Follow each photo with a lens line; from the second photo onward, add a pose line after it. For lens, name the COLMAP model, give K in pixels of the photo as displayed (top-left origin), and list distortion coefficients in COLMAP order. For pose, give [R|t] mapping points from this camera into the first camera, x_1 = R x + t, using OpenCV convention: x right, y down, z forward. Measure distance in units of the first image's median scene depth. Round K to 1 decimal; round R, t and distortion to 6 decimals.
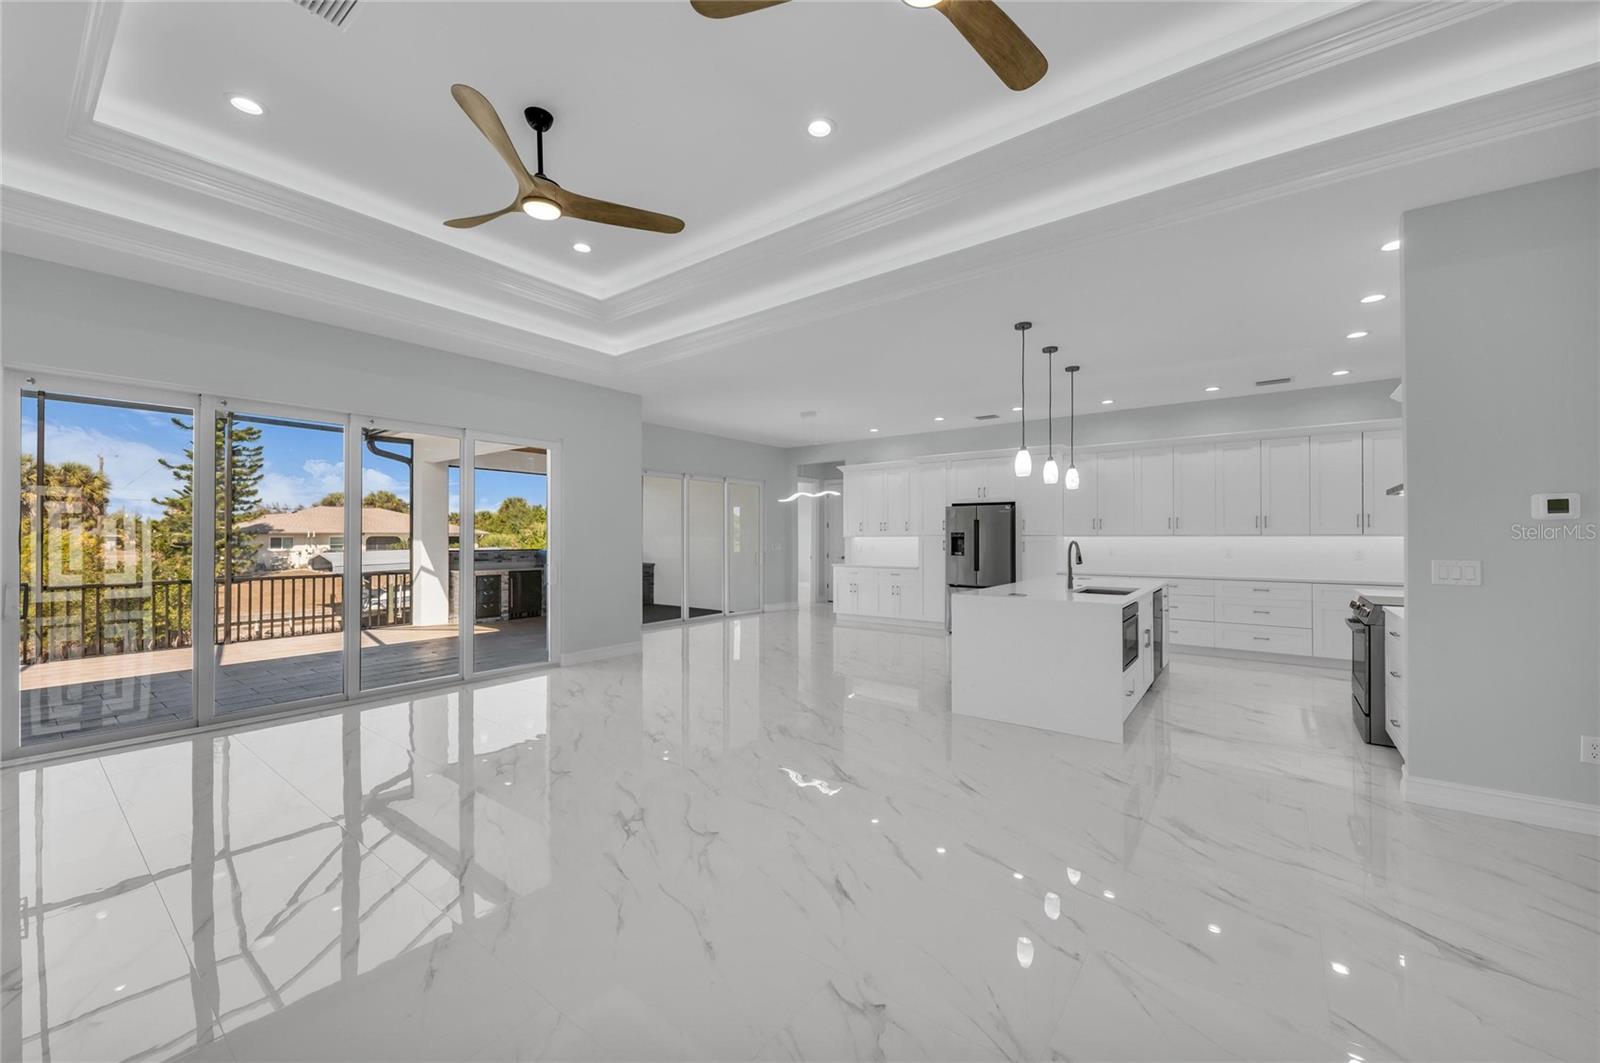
lens RADIAL K [[616.6, 0, 806.7], [0, 616.6, 530.4], [0, 0, 1]] dist [0.020100, -0.000080]
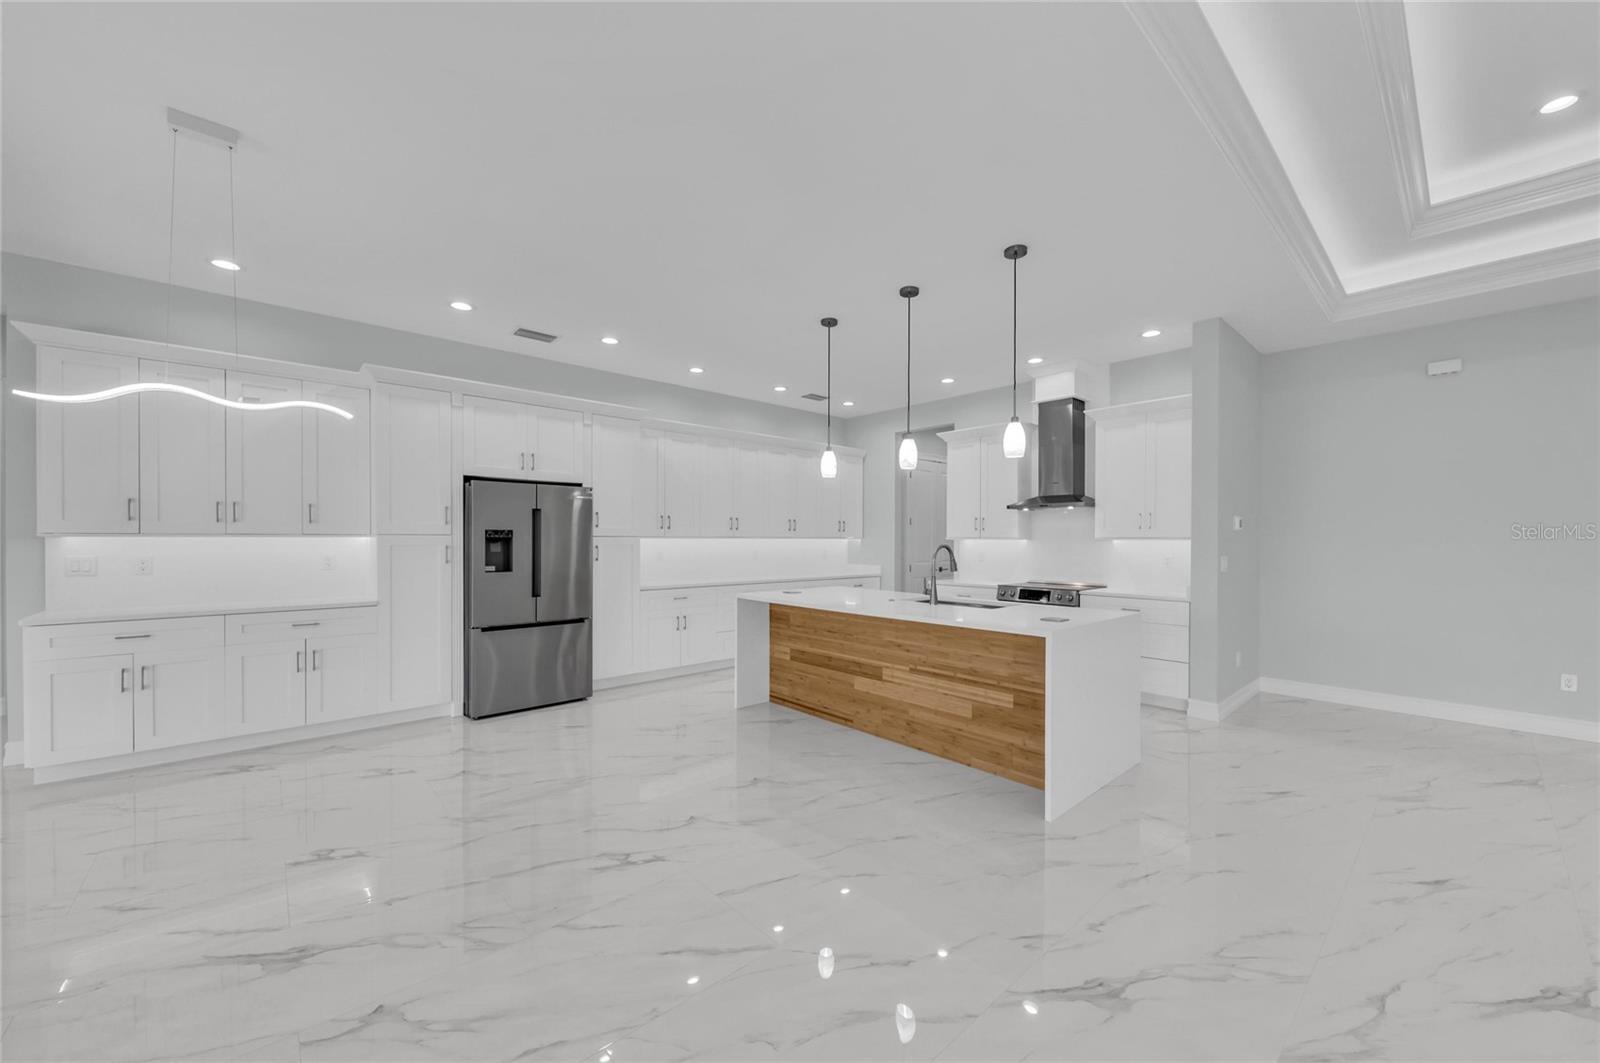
lens RADIAL K [[602.8, 0, 799.9], [0, 602.8, 539.3], [0, 0, 1]] dist [0.000548, 0.000072]
pose [[0.184838, 0.001468, 0.982768, -0.235185], [-0.014403, 0.999896, 0.001215, 0.007792], [-0.982664, -0.014380, 0.184839, 0.657169]]
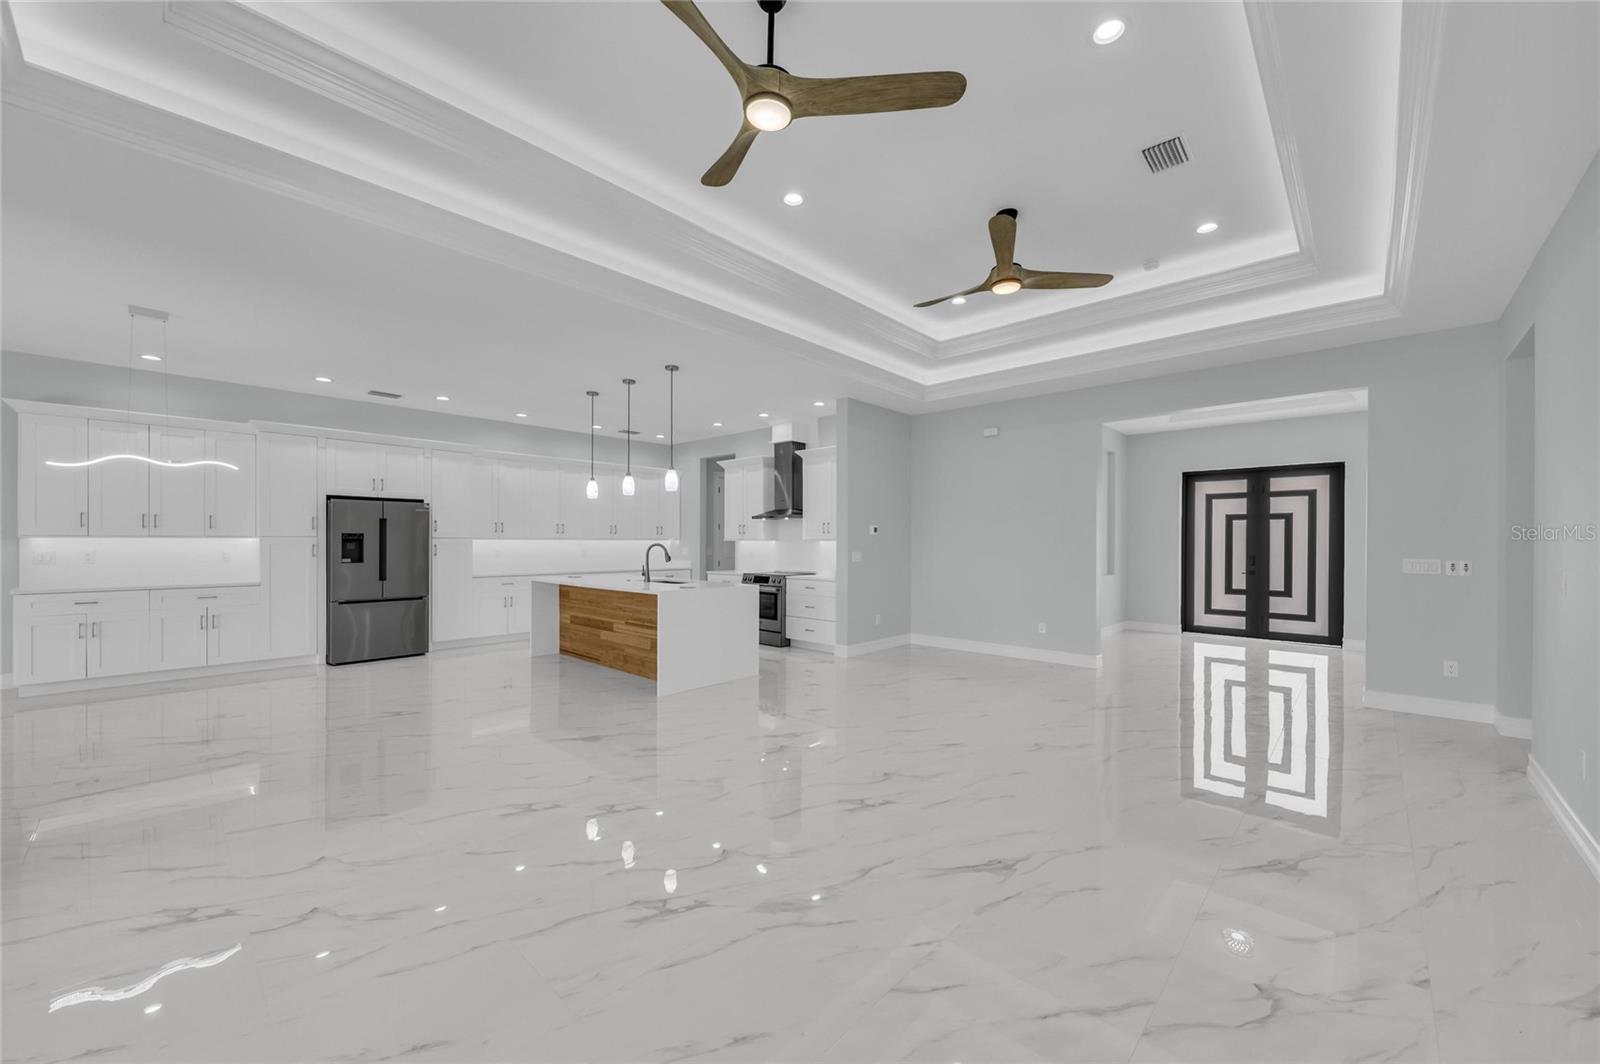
lens RADIAL K [[610.6, 0, 810.8], [0, 610.6, 542.3], [0, 0, 1]] dist [-0.002079, -0.000391]
pose [[0.086851, -0.000154, 0.996221, -0.487301], [-0.015455, 0.999879, 0.001502, 0.005187], [-0.996101, -0.015527, 0.086838, 0.364240]]
